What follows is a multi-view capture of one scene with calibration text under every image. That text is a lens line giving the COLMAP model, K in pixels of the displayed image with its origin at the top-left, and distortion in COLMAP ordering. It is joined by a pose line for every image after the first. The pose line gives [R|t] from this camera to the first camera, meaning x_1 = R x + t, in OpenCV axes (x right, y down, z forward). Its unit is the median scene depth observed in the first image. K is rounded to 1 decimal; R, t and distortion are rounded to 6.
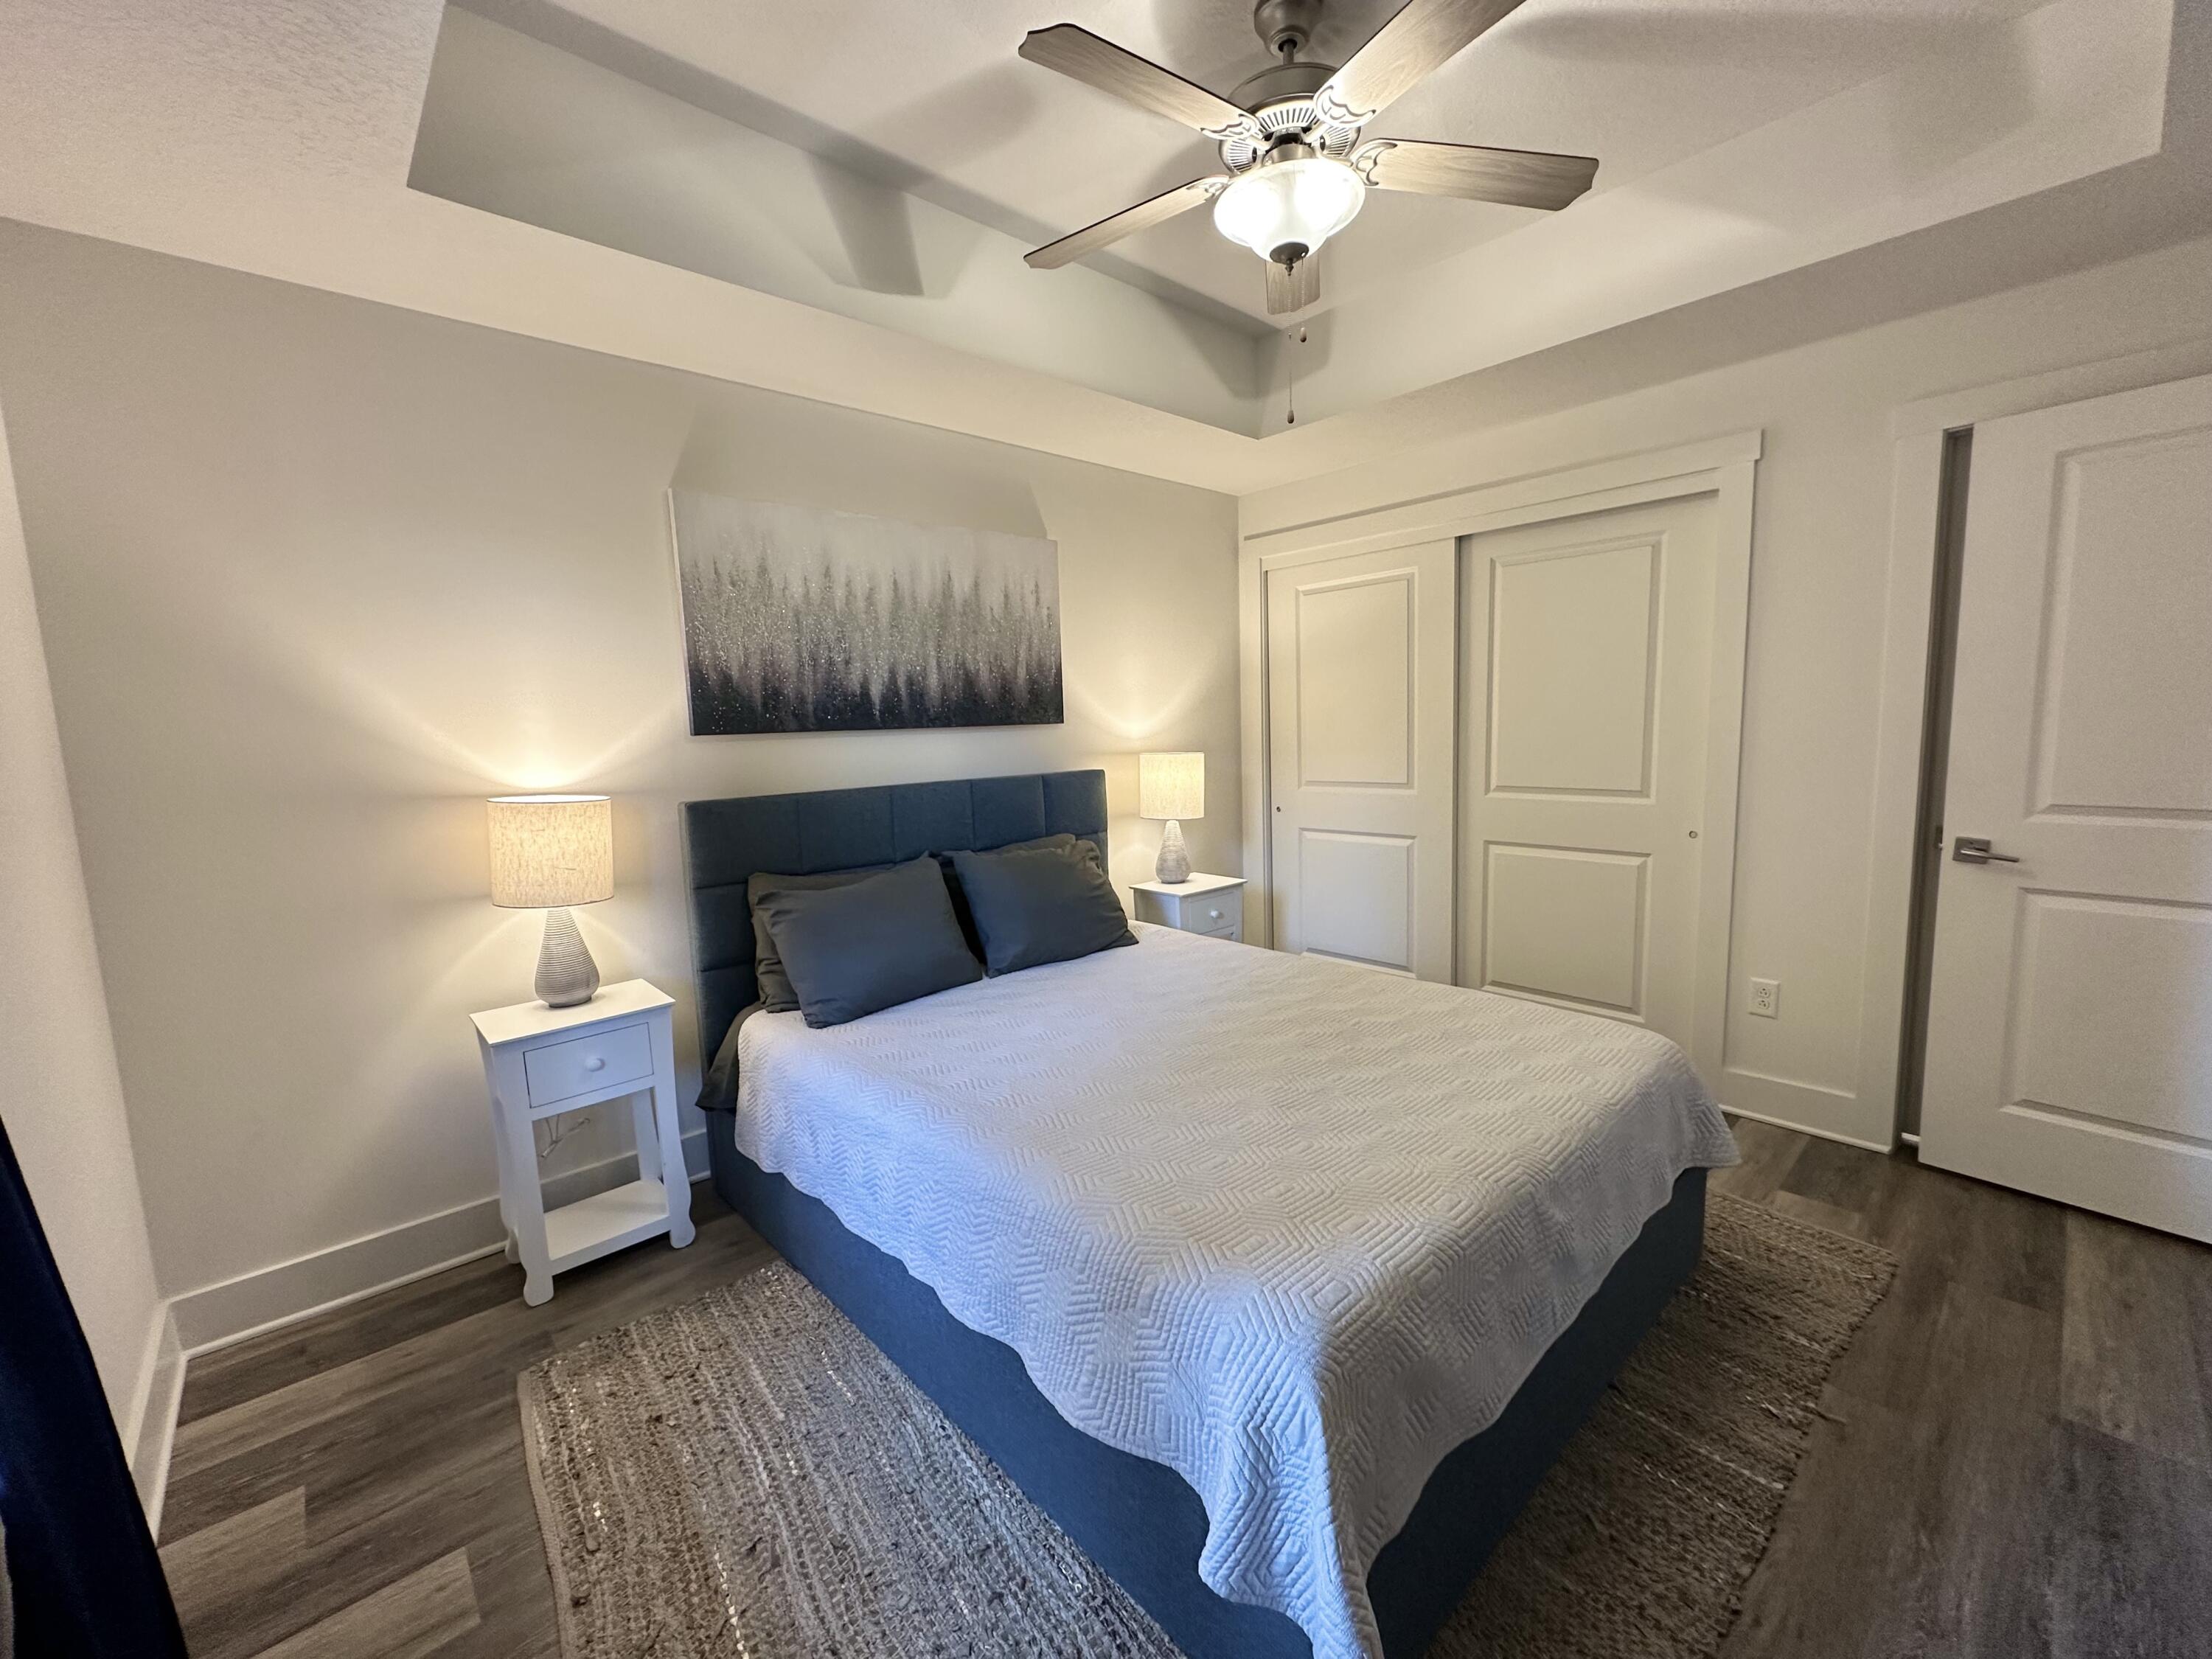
lens RADIAL K [[880.1, 0, 1113.7], [0, 880.1, 831.6], [0, 0, 1]] dist [0.000116, 0.000037]
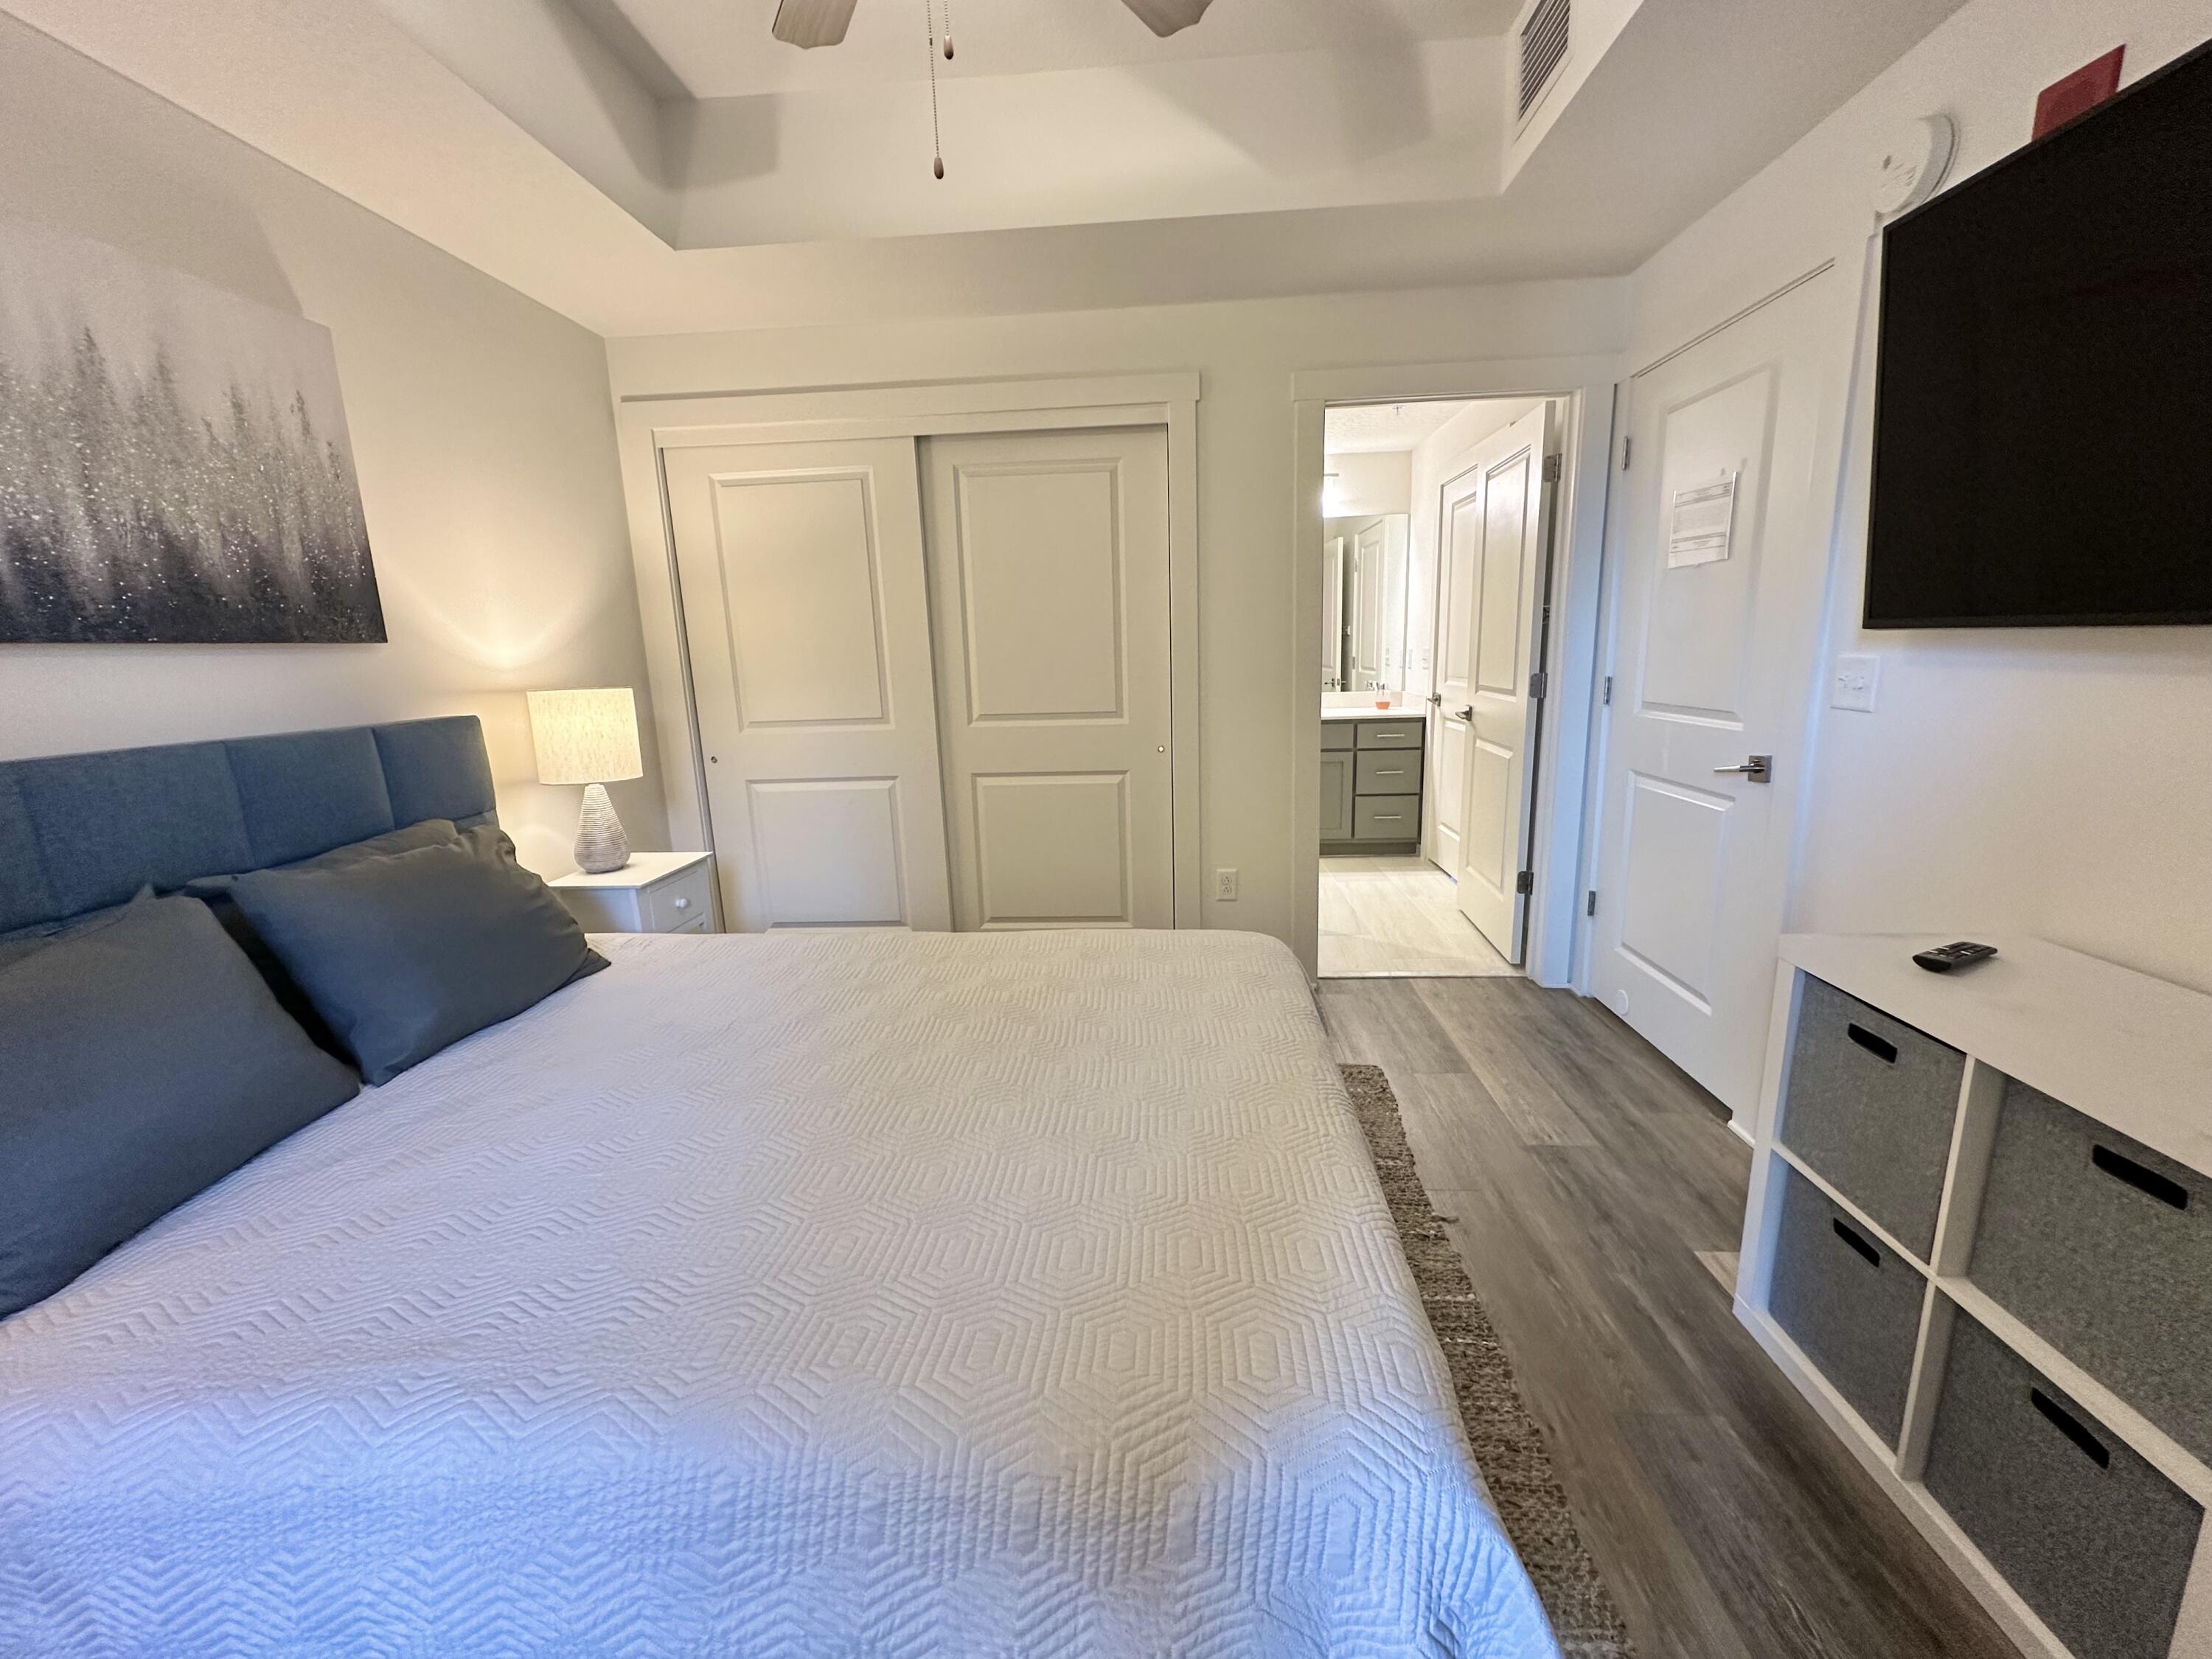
lens RADIAL K [[880.1, 0, 1098.4], [0, 880.1, 831.5], [0, 0, 1]] dist [0.000116, 0.000037]
pose [[0.728879, -0.131786, 0.671839, -0.140699], [0.092723, 0.991259, 0.093848, -0.004930], [-0.678335, -0.006108, 0.734728, 0.237350]]
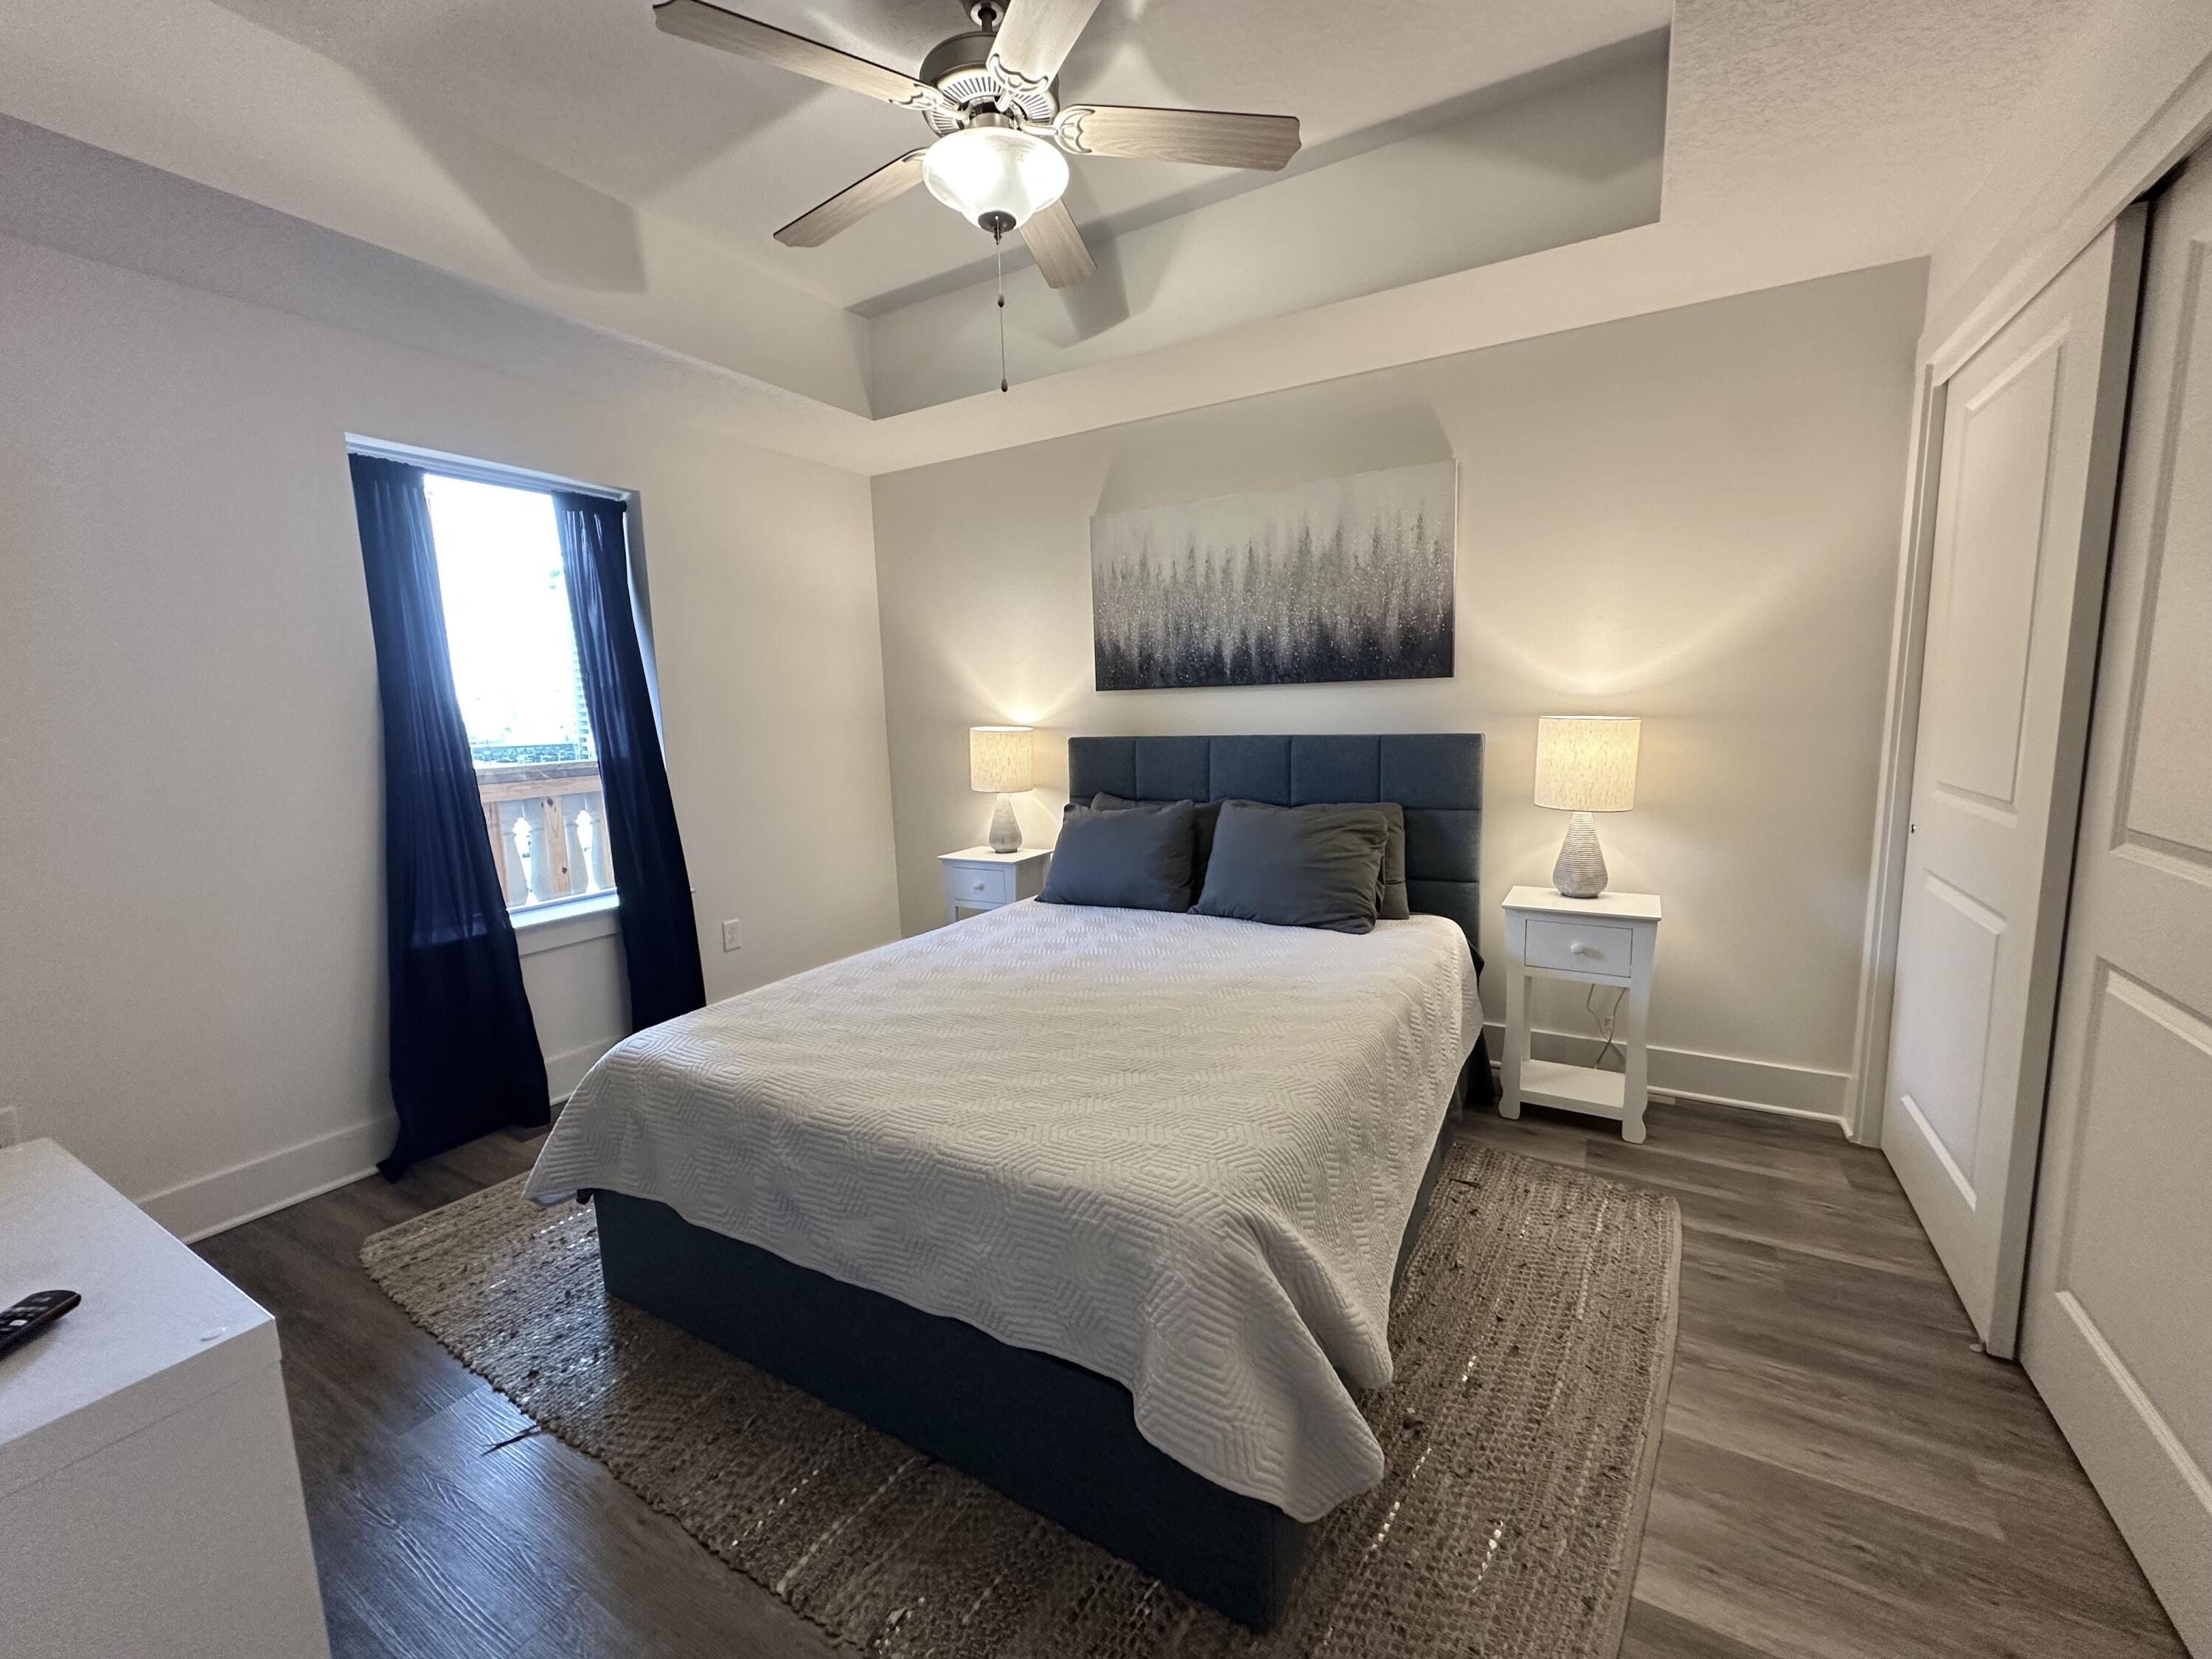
lens RADIAL K [[880.1, 0, 1123.0], [0, 880.1, 838.2], [0, 0, 1]] dist [0.000116, 0.000037]
pose [[0.312066, 0.166406, -0.935374, 0.747421], [-0.097740, 0.984940, 0.142616, -0.067032], [0.945019, 0.046918, 0.323631, 0.484556]]
